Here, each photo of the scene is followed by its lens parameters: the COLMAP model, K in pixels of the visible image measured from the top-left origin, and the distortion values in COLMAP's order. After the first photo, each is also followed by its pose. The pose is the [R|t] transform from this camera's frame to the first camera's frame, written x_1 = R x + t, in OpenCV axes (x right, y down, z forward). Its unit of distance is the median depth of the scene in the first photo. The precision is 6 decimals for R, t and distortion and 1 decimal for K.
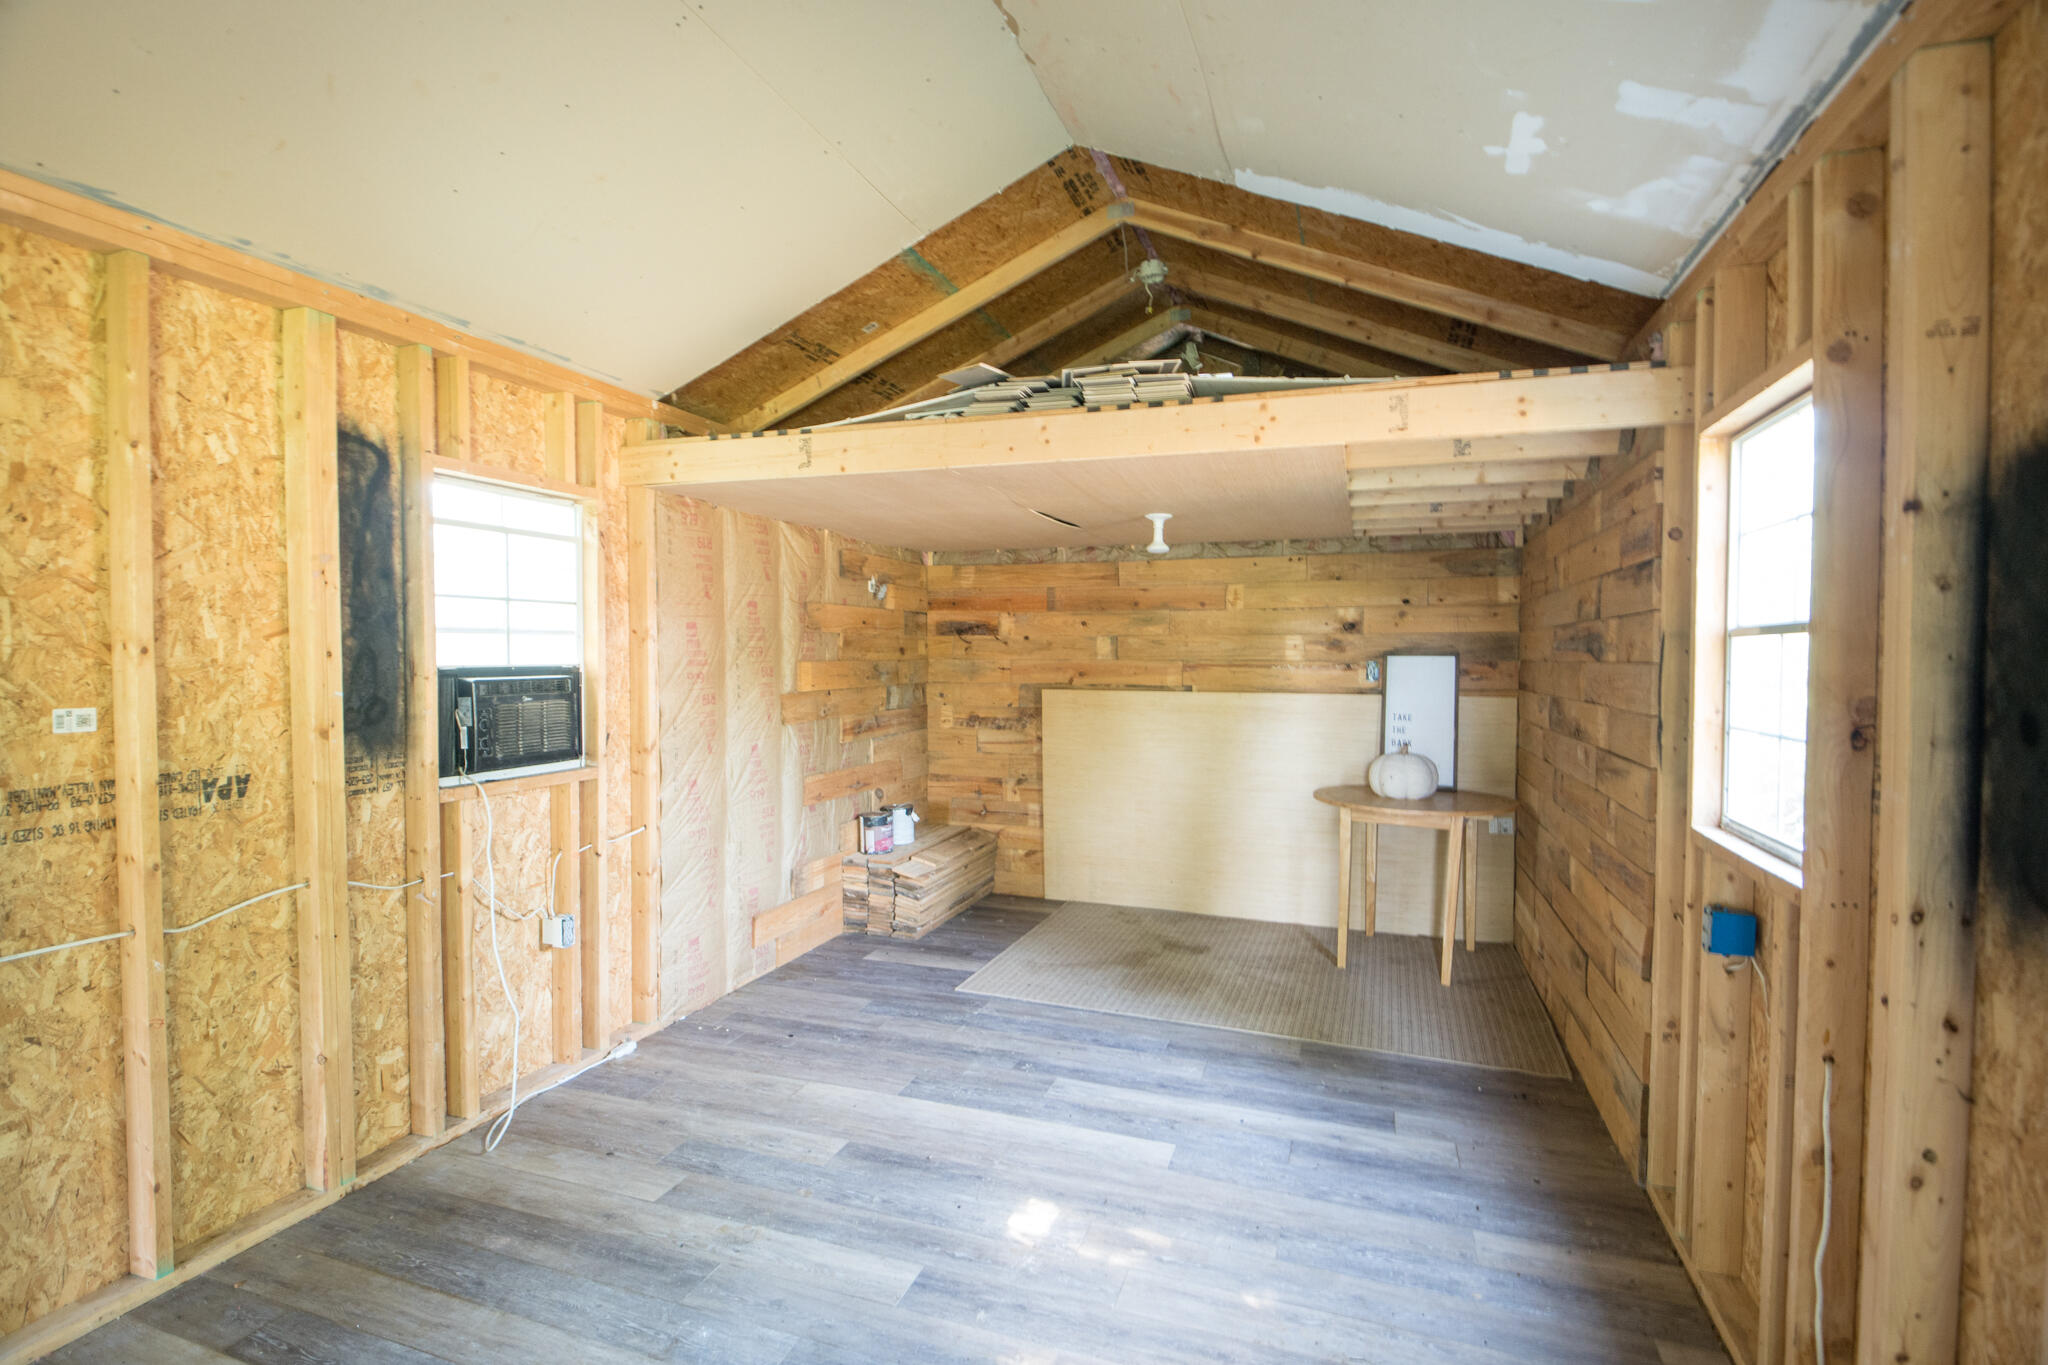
lens RADIAL K [[973.6, 0, 1016.3], [0, 973.6, 682.2], [0, 0, 1]] dist [0.009229, -0.013335]
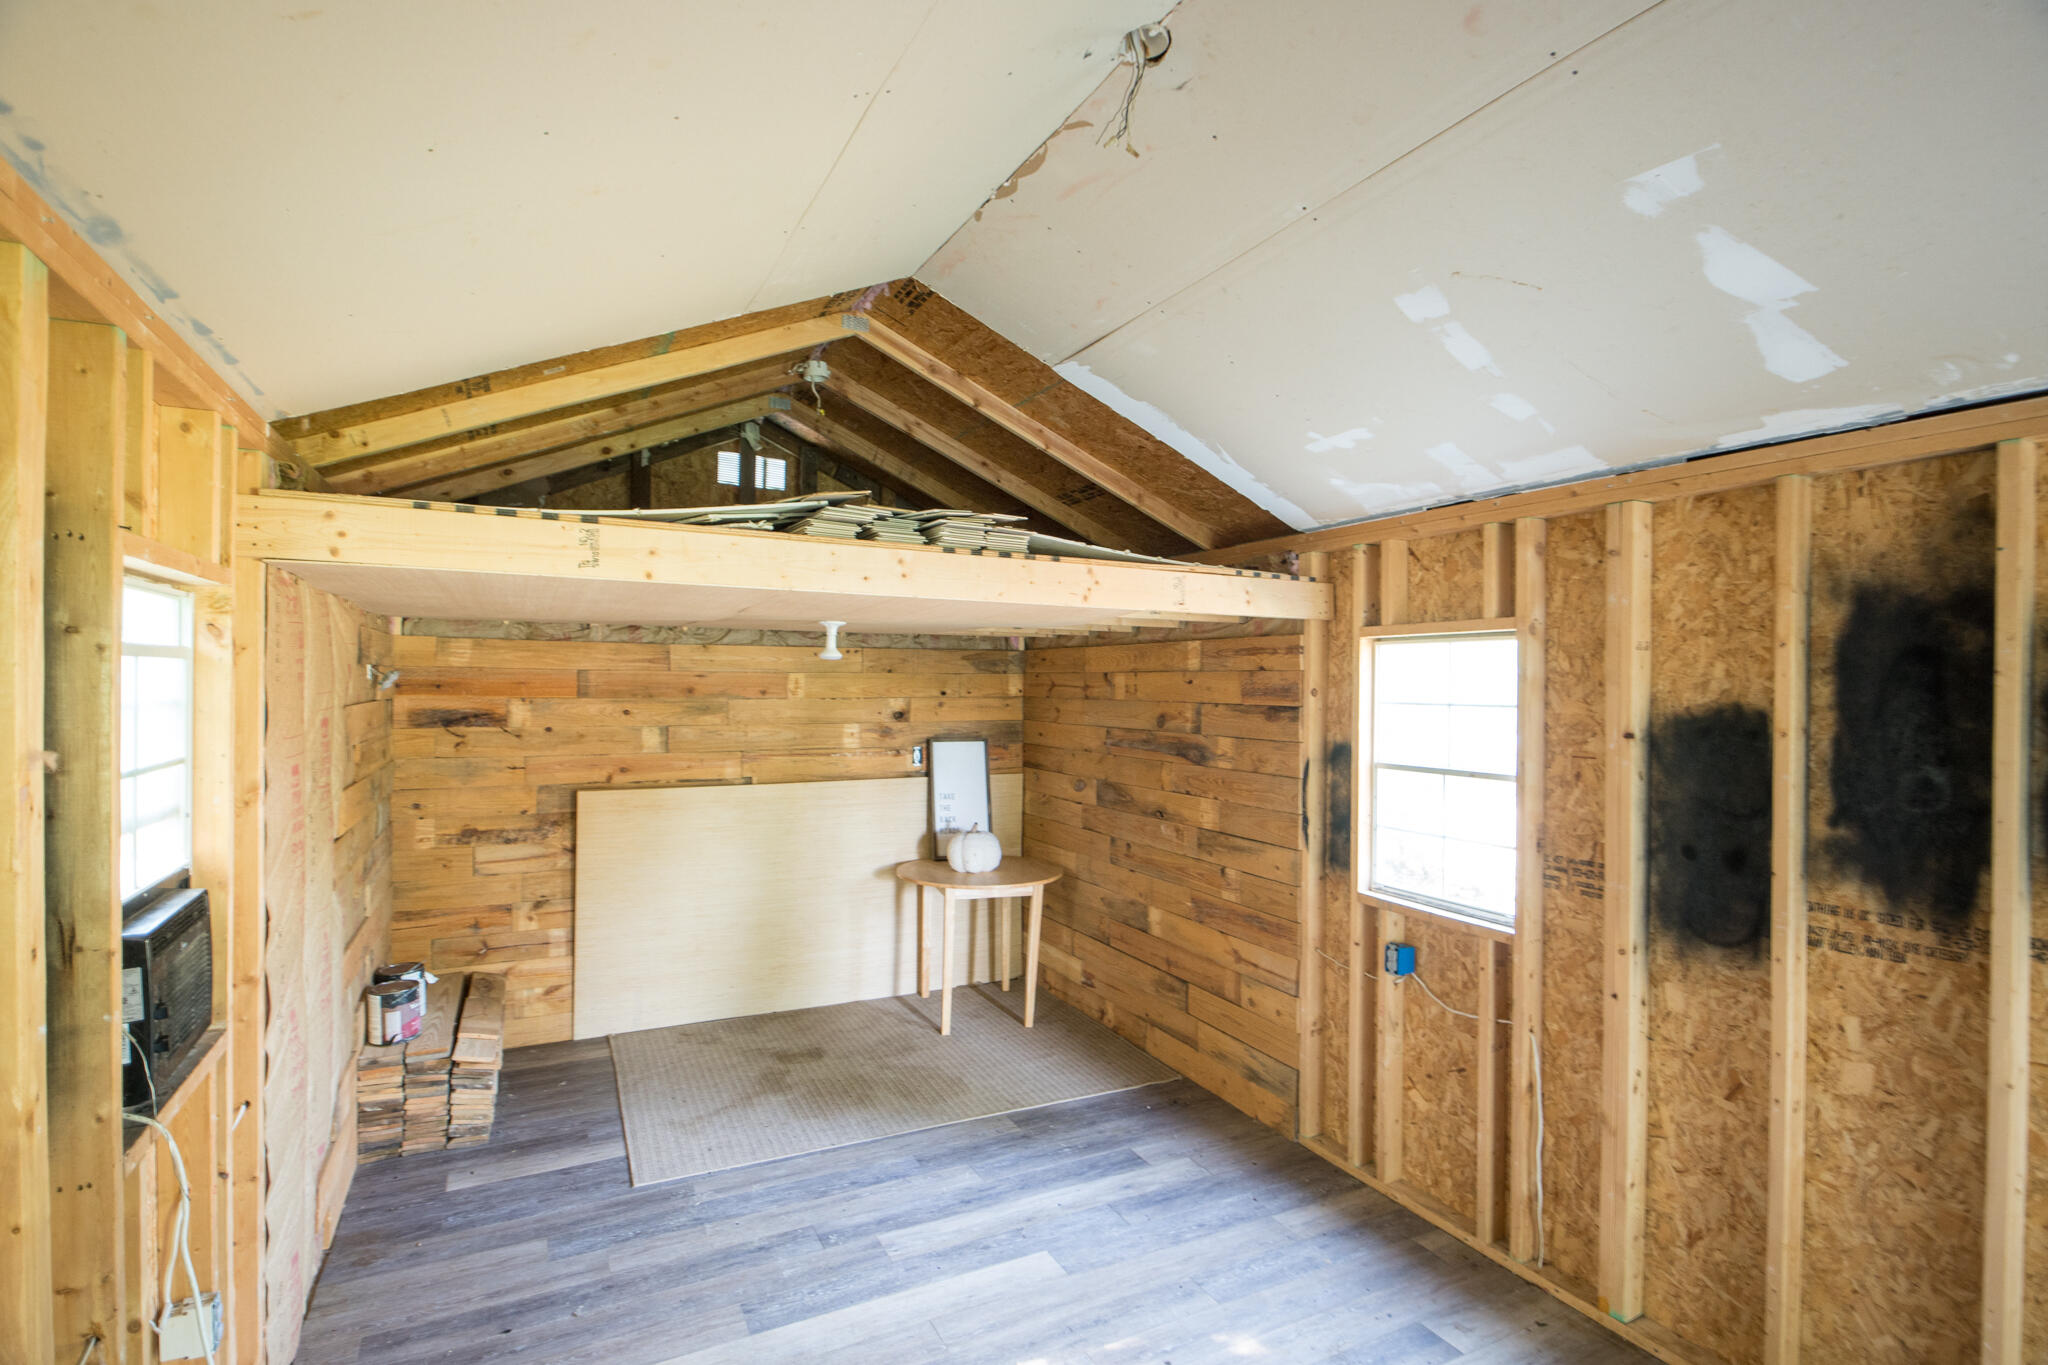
lens RADIAL K [[973.6, 0, 1028.4], [0, 973.6, 681.0], [0, 0, 1]] dist [0.009229, -0.013335]
pose [[0.682243, 0.003795, 0.731116, -0.578193], [0.013975, 0.999736, -0.018229, -0.120009], [-0.730992, 0.022654, 0.682010, 0.244615]]
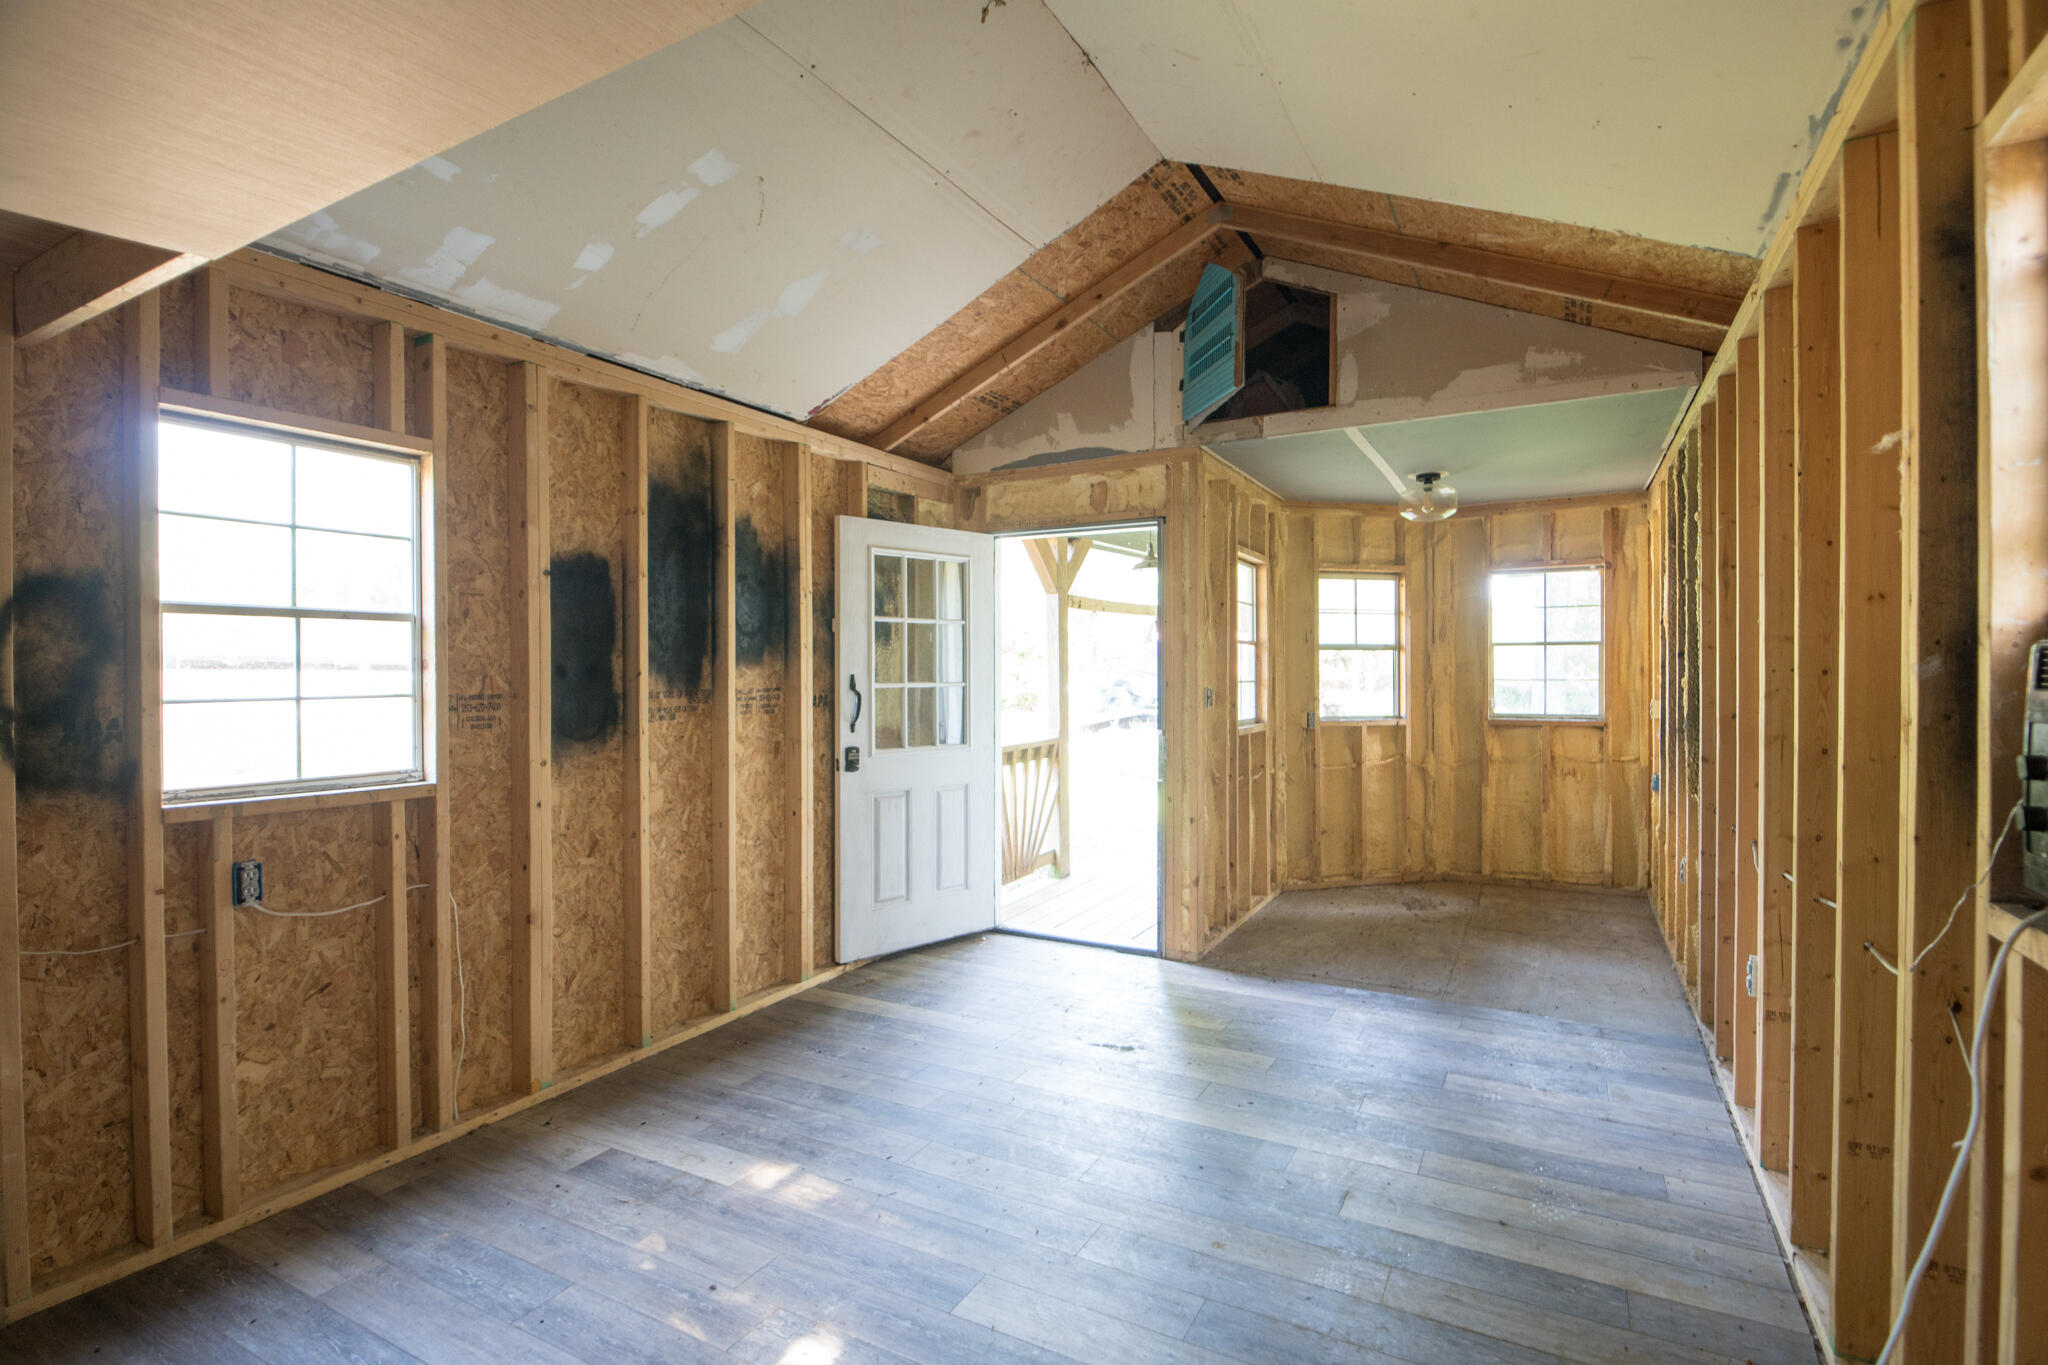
lens RADIAL K [[973.6, 0, 1022.4], [0, 973.6, 677.3], [0, 0, 1]] dist [0.009229, -0.013335]
pose [[-0.986382, 0.002257, 0.164455, -0.222933], [0.007943, 0.999393, 0.033925, -0.004431], [-0.164278, 0.034769, -0.985801, 1.340520]]
